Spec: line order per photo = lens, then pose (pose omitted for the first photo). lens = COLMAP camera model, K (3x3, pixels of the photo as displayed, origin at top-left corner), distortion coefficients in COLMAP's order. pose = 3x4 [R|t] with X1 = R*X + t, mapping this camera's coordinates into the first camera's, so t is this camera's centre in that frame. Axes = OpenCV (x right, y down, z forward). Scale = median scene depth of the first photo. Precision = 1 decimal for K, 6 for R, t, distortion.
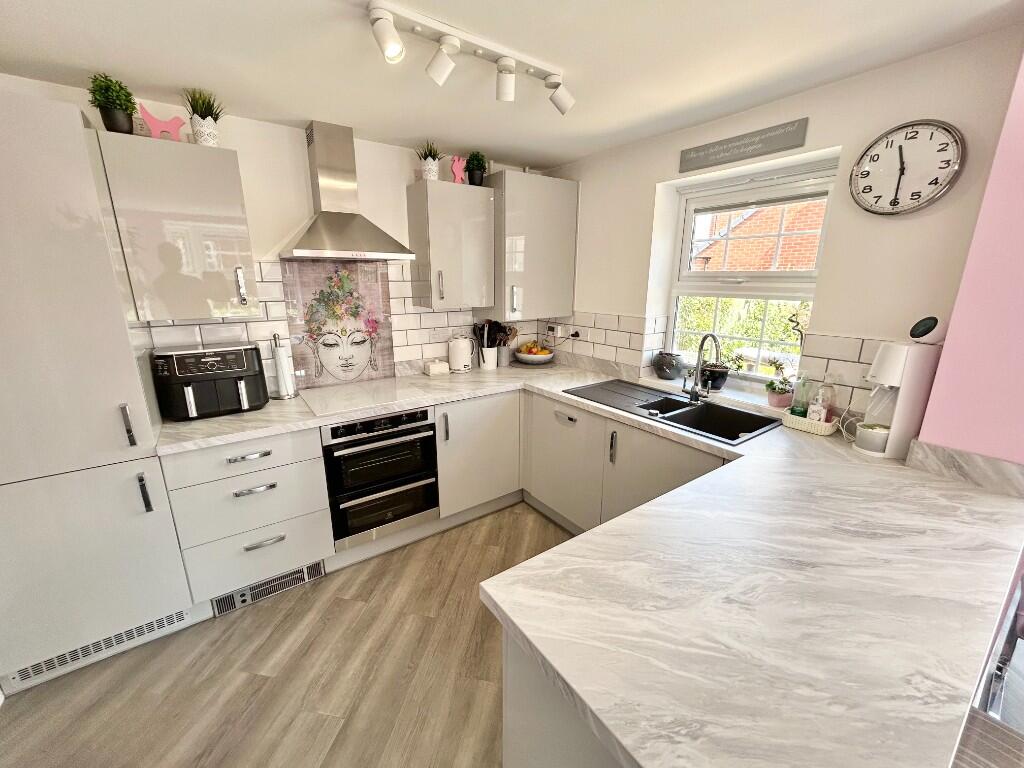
lens RADIAL K [[411.9, 0, 511.5], [0, 411.9, 383.2], [0, 0, 1]] dist [-0.001633, 0.001745]
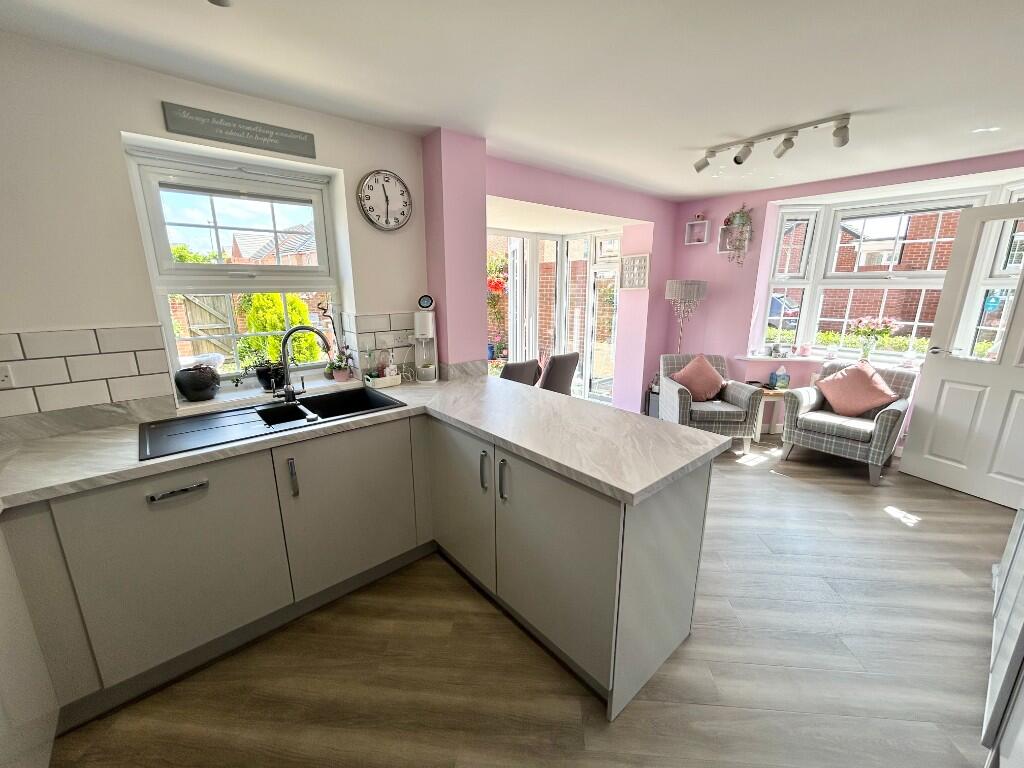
lens RADIAL K [[411.9, 0, 508.6], [0, 411.9, 382.3], [0, 0, 1]] dist [-0.001633, 0.001745]
pose [[-0.080806, -0.234526, 0.968746, -0.477697], [0.250944, 0.935829, 0.247489, -0.102421], [-0.964623, 0.263099, -0.016768, 0.509638]]
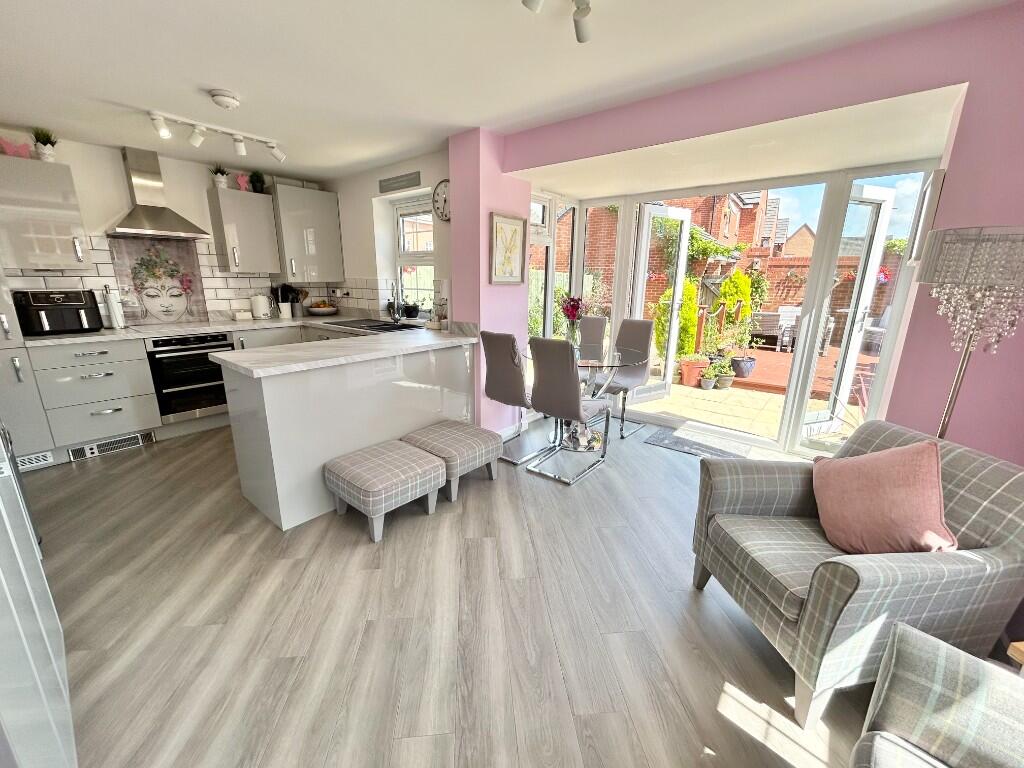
lens RADIAL K [[411.9, 0, 511.0], [0, 411.9, 384.9], [0, 0, 1]] dist [-0.001633, 0.001745]
pose [[0.966526, -0.056864, 0.250189, 0.446030], [0.056010, 0.998375, 0.010537, 0.305070], [-0.250382, 0.003829, 0.968140, -0.802880]]
